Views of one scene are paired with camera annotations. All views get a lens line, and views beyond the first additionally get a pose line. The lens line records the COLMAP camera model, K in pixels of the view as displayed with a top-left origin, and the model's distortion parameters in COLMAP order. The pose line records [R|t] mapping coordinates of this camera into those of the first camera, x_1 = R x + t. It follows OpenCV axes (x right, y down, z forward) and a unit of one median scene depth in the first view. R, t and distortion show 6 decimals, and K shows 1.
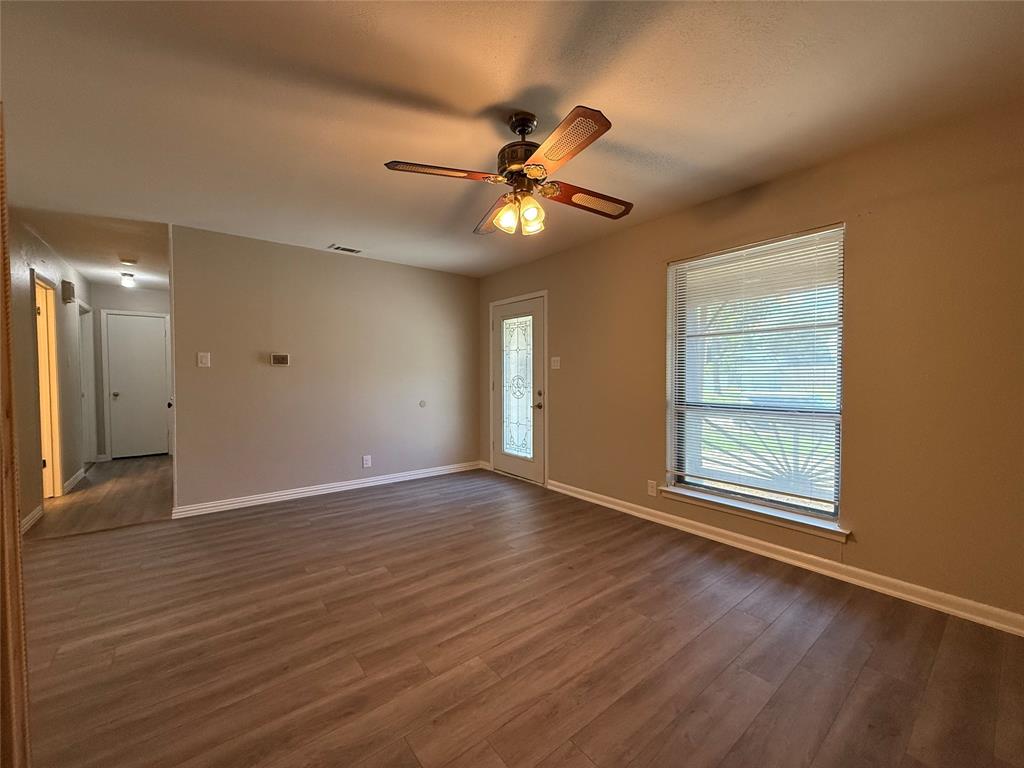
lens RADIAL K [[409.4, 0, 515.3], [0, 409.4, 382.3], [0, 0, 1]] dist [0.001016, -0.000123]
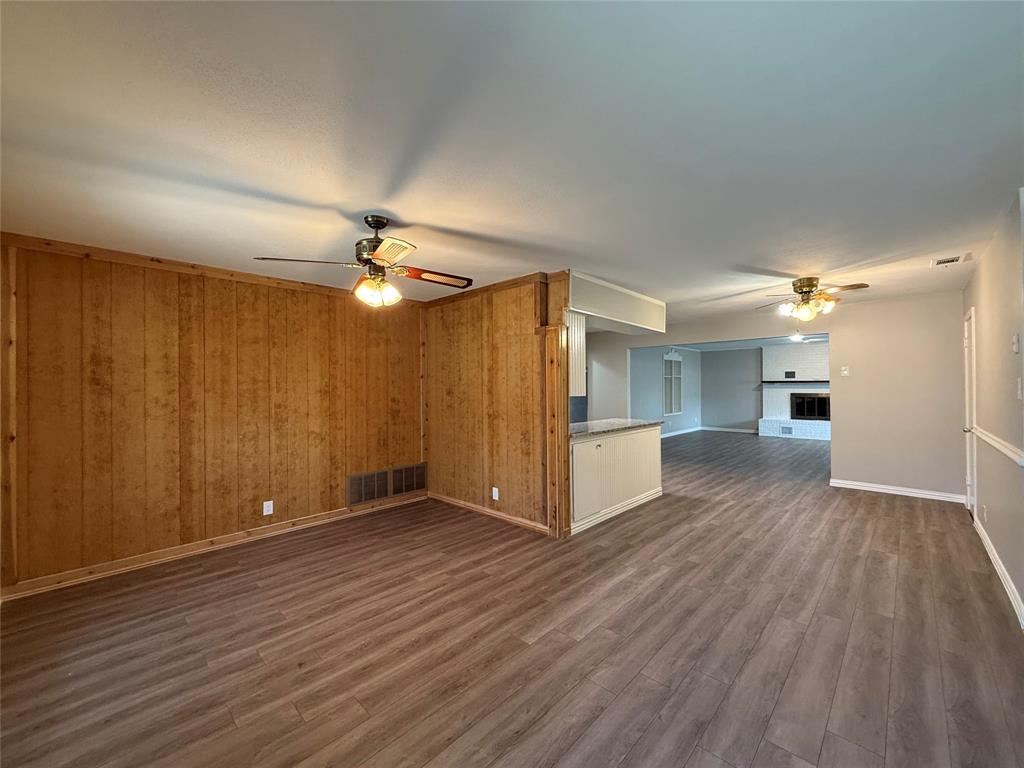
lens RADIAL K [[405.3, 0, 512.0], [0, 405.3, 384.0], [0, 0, 1]] dist [-0.005937, 0.000045]
pose [[-0.992237, 0.013970, -0.123574, -0.182245], [0.010835, 0.999603, 0.026007, -0.113075], [0.123888, 0.024467, -0.991994, 1.779742]]
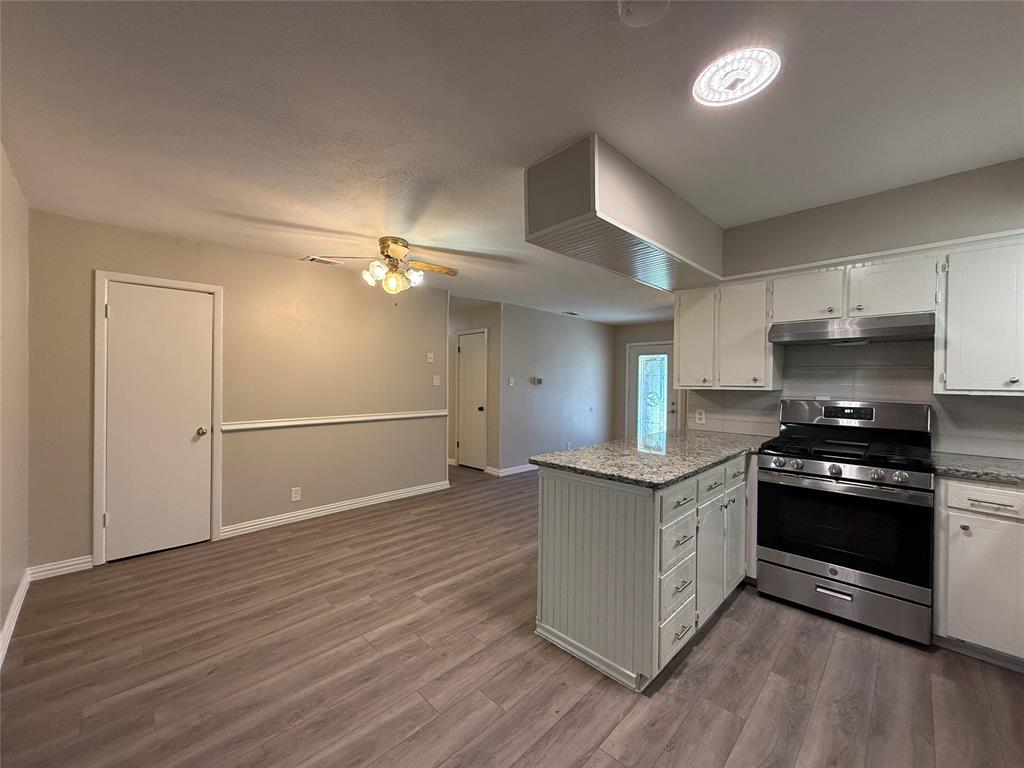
lens RADIAL K [[405.3, 0, 512.0], [0, 405.3, 384.0], [0, 0, 1]] dist [-0.005937, 0.000045]
pose [[0.993090, 0.012808, 0.116651, -1.283844], [-0.009926, 0.999632, -0.025255, -0.004837], [-0.116931, 0.023922, 0.992852, -0.868106]]
